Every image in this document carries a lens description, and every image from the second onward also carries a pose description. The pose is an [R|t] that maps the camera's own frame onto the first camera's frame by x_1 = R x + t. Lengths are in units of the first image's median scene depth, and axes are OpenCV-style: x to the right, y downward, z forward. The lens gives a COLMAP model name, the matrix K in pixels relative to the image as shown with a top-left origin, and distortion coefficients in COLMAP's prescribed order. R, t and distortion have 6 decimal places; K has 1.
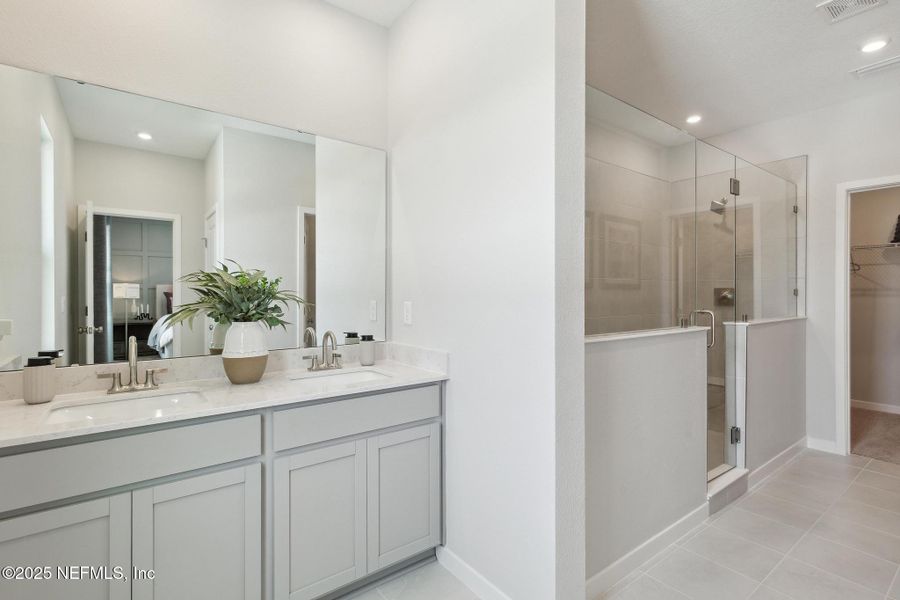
lens RADIAL K [[426.0, 0, 451.1], [0, 426.0, 288.5], [0, 0, 1]] dist [0.001810, 0.000190]
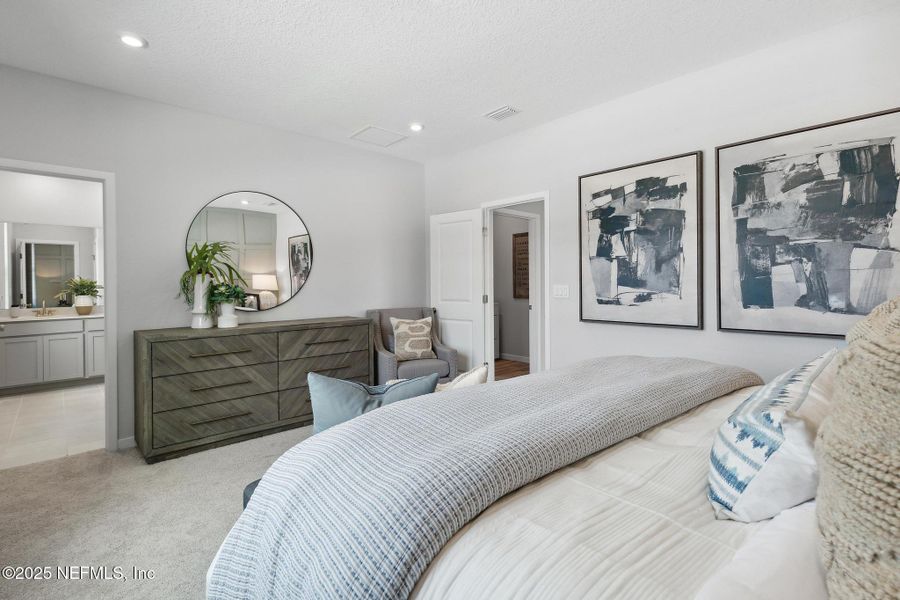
lens RADIAL K [[426.0, 0, 451.1], [0, 426.0, 288.5], [0, 0, 1]] dist [0.001810, 0.000190]
pose [[0.994985, -0.000788, 0.100025, 0.883241], [-0.000711, 0.999888, 0.014949, -0.009634], [-0.100026, -0.014945, 0.994873, -1.115731]]
